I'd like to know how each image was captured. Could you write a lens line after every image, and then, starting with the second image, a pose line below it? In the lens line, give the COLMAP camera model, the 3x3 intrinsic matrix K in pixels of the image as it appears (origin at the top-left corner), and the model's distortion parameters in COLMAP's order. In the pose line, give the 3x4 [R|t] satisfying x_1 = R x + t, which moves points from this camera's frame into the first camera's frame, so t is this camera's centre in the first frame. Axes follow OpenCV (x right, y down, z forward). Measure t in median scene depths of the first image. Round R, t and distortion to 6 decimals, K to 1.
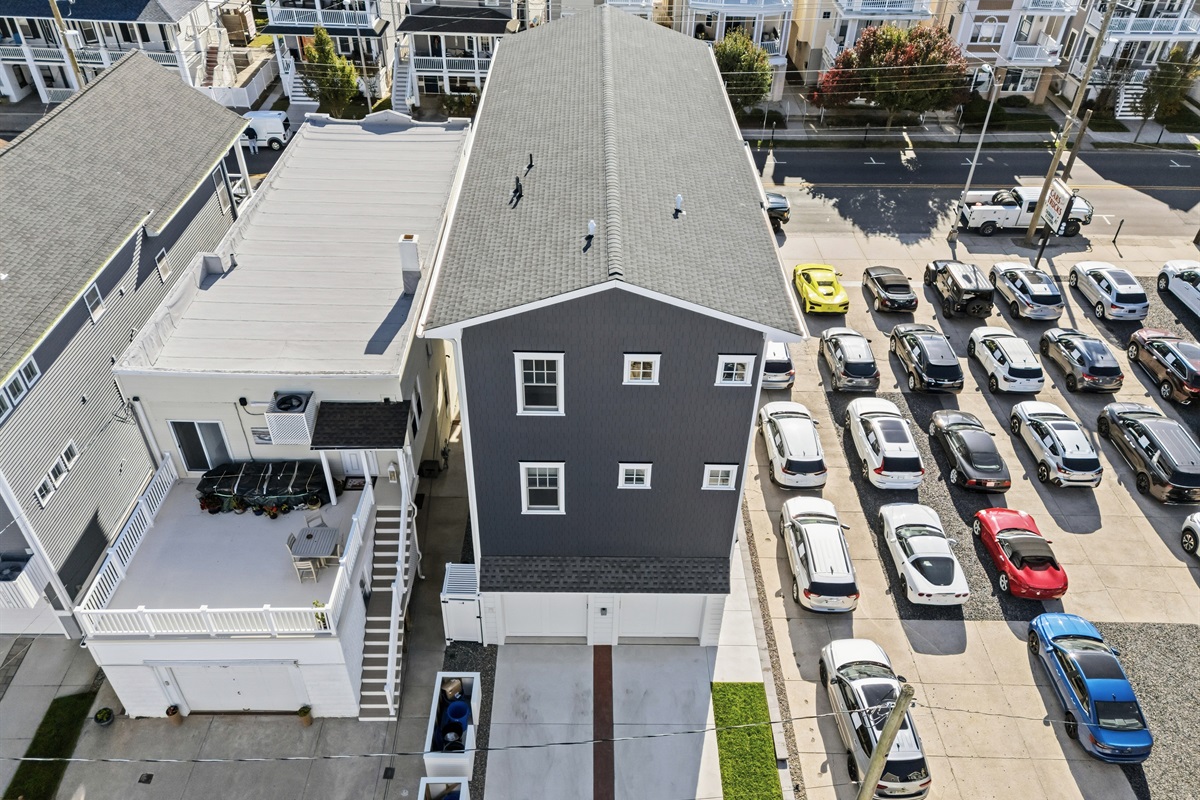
lens RADIAL K [[858.4, 0, 610.1], [0, 858.4, 422.1], [0, 0, 1]] dist [0.048355, -0.004322]
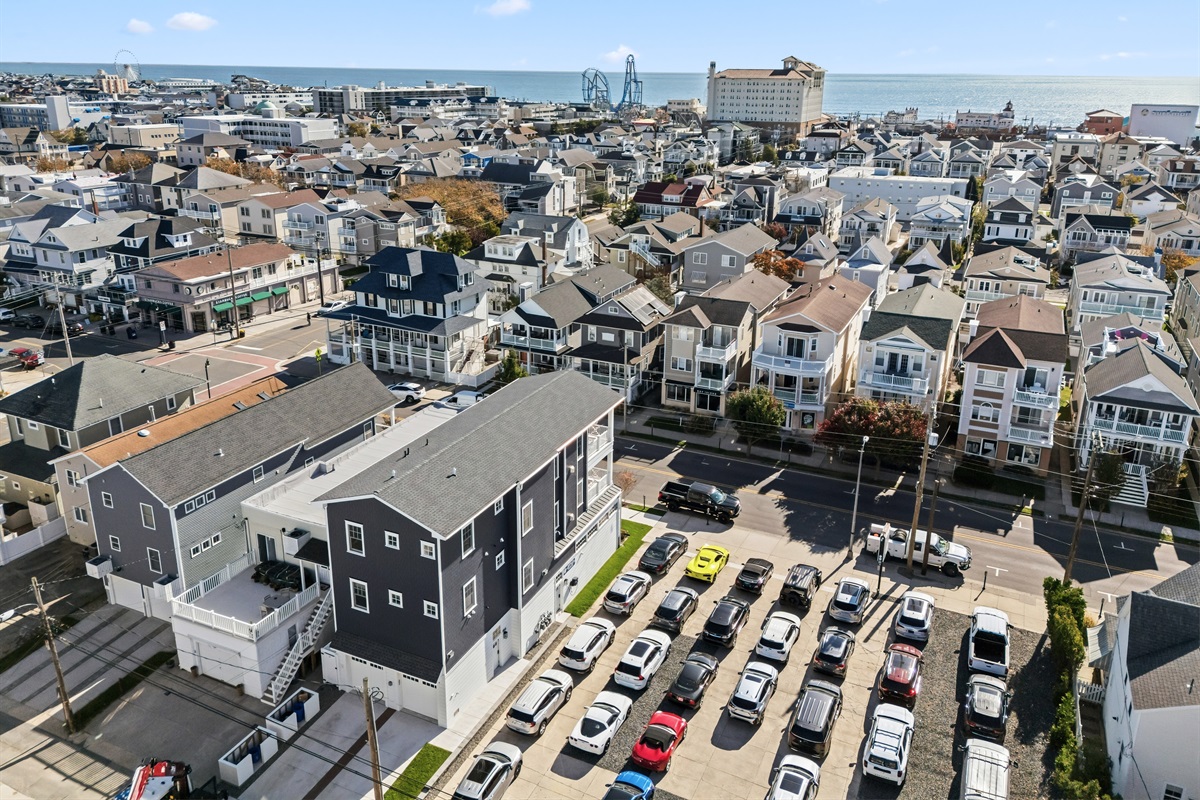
lens RADIAL K [[858.4, 0, 594.7], [0, 858.4, 392.7], [0, 0, 1]] dist [0.048355, -0.004322]
pose [[0.898938, 0.137112, -0.416065, 0.897431], [-0.269612, 0.921738, -0.278762, 0.041752], [0.345281, 0.362766, 0.865553, -0.549081]]
